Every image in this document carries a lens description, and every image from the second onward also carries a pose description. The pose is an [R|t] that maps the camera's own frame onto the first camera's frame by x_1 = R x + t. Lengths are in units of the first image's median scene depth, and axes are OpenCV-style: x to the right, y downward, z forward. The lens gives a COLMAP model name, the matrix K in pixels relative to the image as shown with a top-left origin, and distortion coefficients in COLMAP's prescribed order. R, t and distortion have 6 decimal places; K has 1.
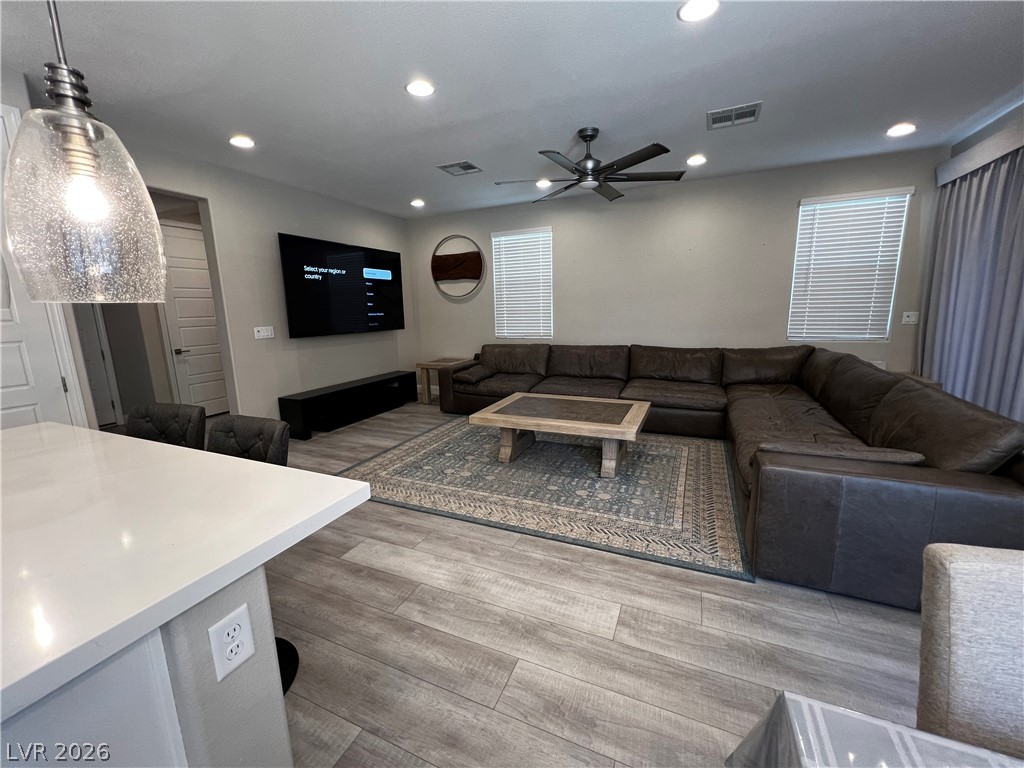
lens RADIAL K [[410.6, 0, 507.9], [0, 410.6, 381.9], [0, 0, 1]] dist [-0.004031, 0.001657]
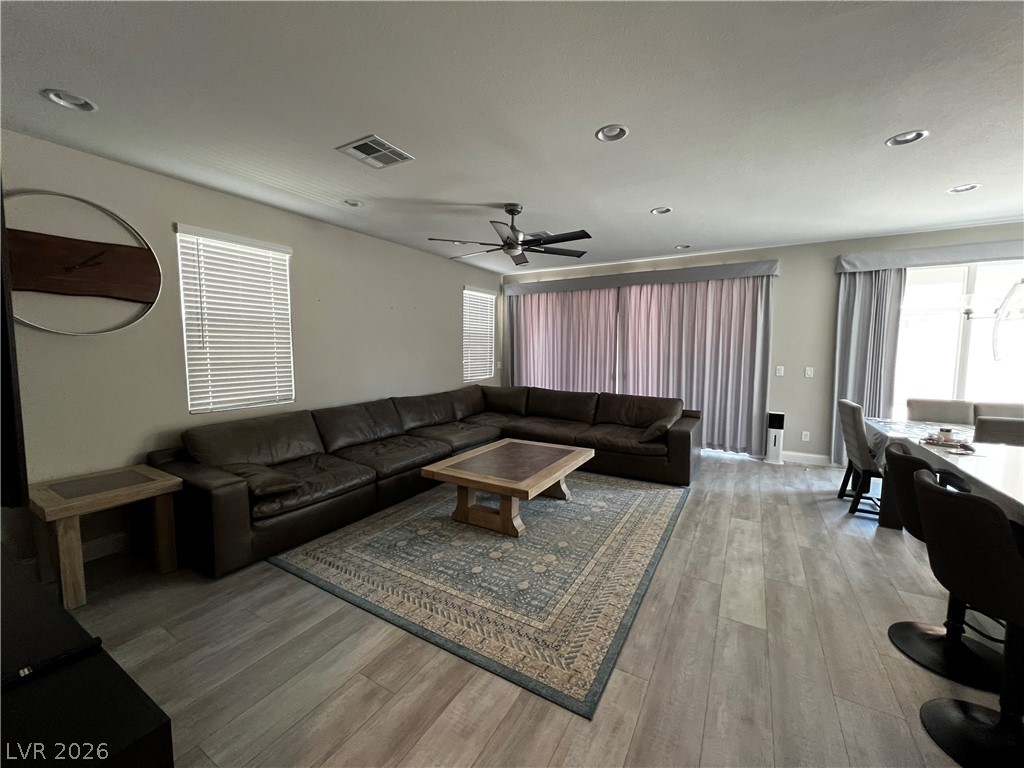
lens RADIAL K [[410.6, 0, 509.0], [0, 410.6, 381.0], [0, 0, 1]] dist [-0.004031, 0.001657]
pose [[0.110405, -0.054980, 0.992365, -0.878375], [0.173450, 0.984212, 0.035231, -0.165111], [-0.978635, 0.168236, 0.118199, 0.882405]]
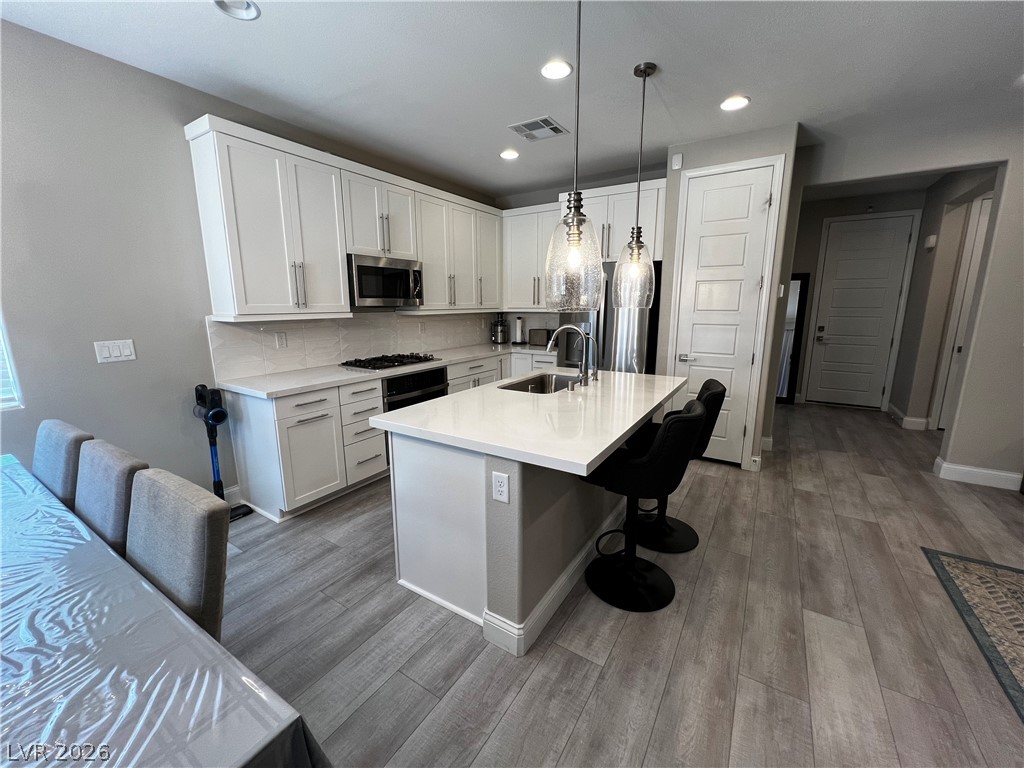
lens RADIAL K [[410.6, 0, 508.9], [0, 410.6, 381.3], [0, 0, 1]] dist [-0.004031, 0.001657]
pose [[-0.150113, 0.212017, -0.965668, 0.257242], [-0.168806, 0.956897, 0.236332, -0.075229], [0.974151, 0.198487, -0.107853, 0.263494]]
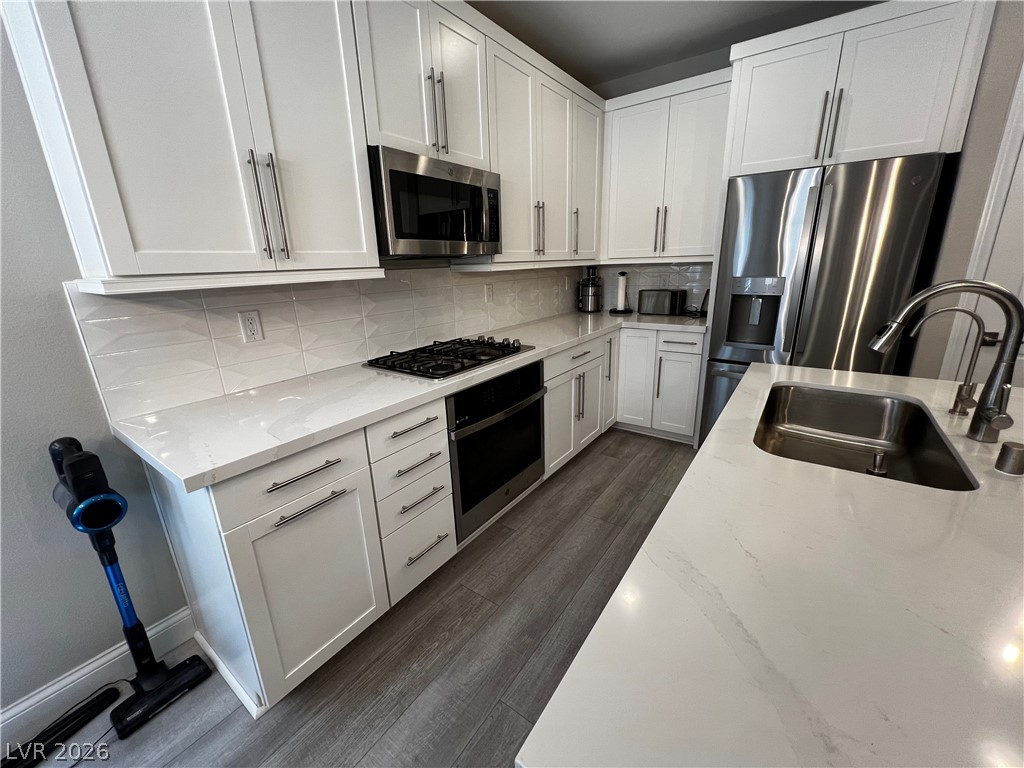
lens RADIAL K [[410.6, 0, 508.3], [0, 410.6, 381.3], [0, 0, 1]] dist [-0.004031, 0.001657]
pose [[-0.202317, 0.304878, -0.930654, -0.155507], [-0.139123, 0.931721, 0.335472, -0.003972], [0.969388, 0.197347, -0.146088, 0.028186]]
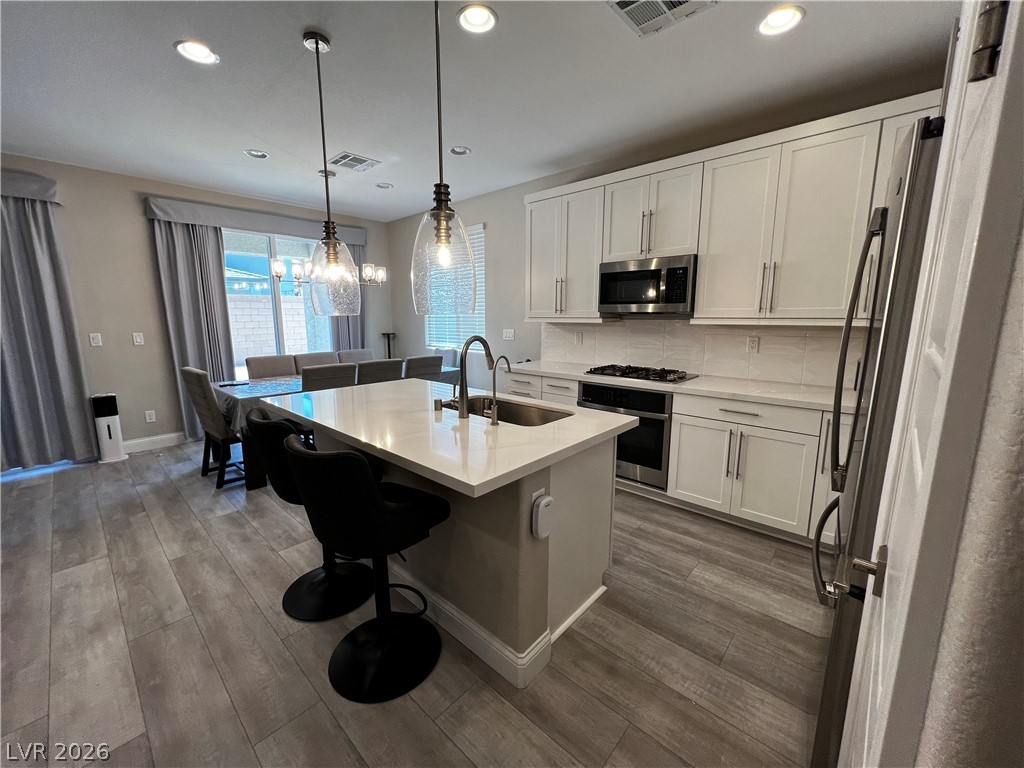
lens RADIAL K [[410.6, 0, 508.5], [0, 410.6, 381.8], [0, 0, 1]] dist [-0.004031, 0.001657]
pose [[-0.948640, -0.024020, 0.315444, -0.711017], [0.082715, 0.943596, 0.320601, -0.134807], [-0.305353, 0.330227, -0.893146, 0.780873]]
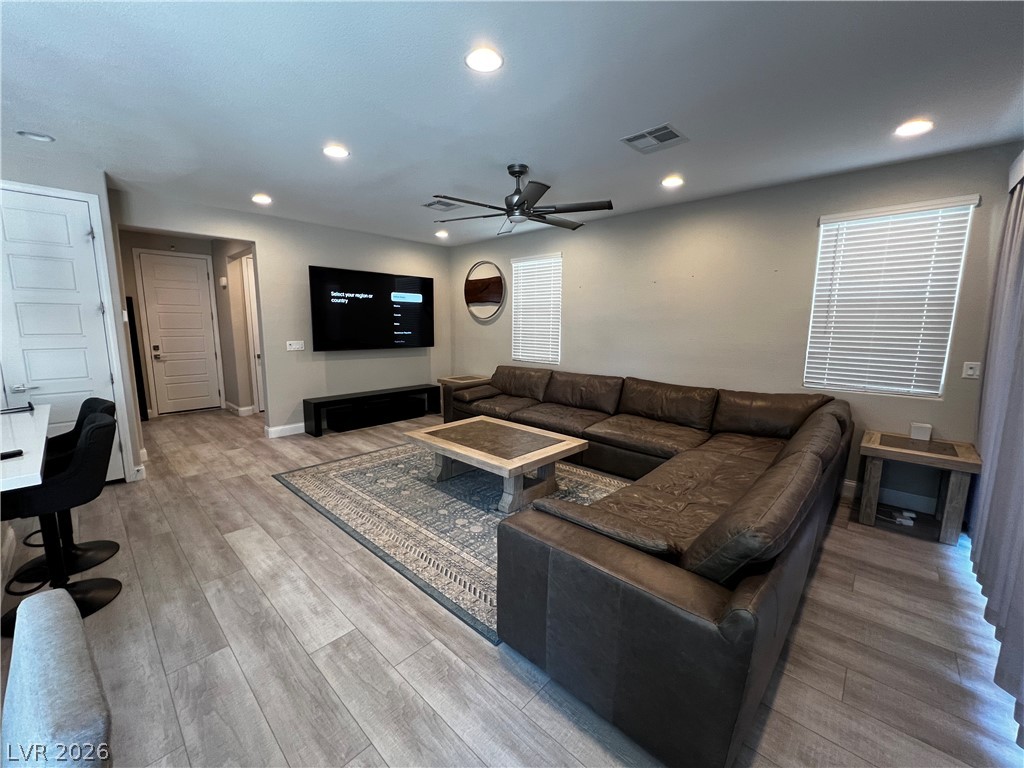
lens RADIAL K [[410.6, 0, 508.0], [0, 410.6, 381.0], [0, 0, 1]] dist [-0.004031, 0.001657]
pose [[0.944861, 0.077187, -0.318244, 0.494787], [-0.088181, 0.995898, -0.020263, -0.055848], [0.315374, 0.047209, 0.947792, 0.048262]]
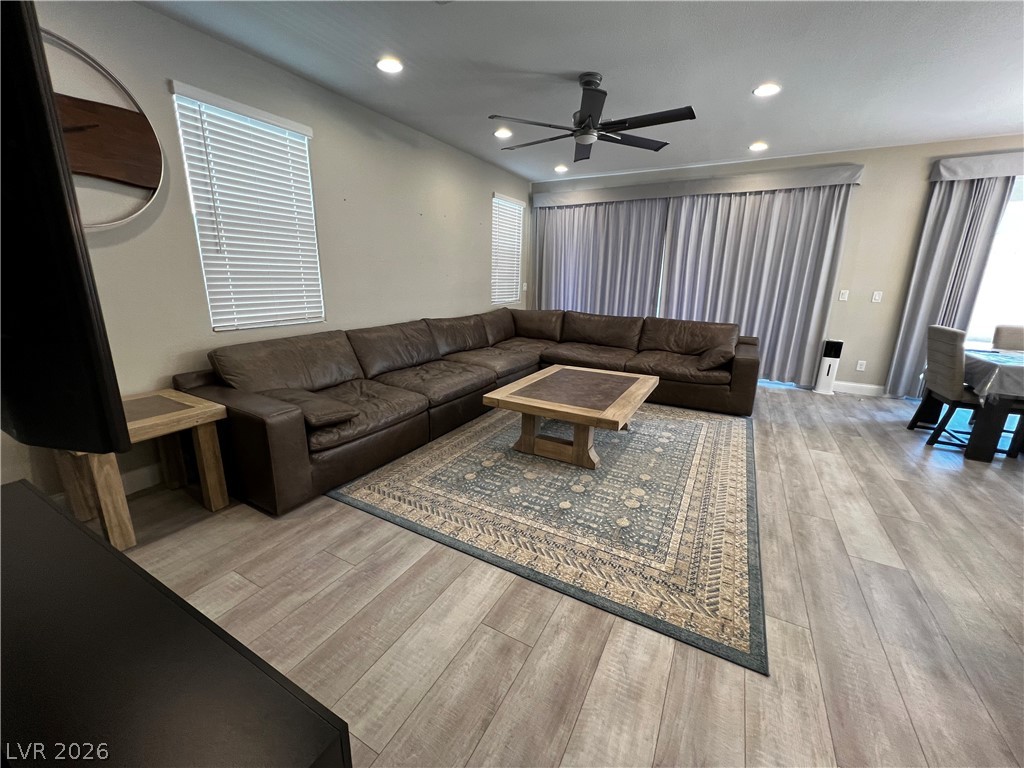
lens RADIAL K [[410.6, 0, 509.0], [0, 410.6, 381.6], [0, 0, 1]] dist [-0.004031, 0.001657]
pose [[0.083726, -0.223161, 0.971179, -0.784316], [0.159933, 0.964976, 0.207947, -0.164220], [-0.983571, 0.137913, 0.116485, 1.070933]]
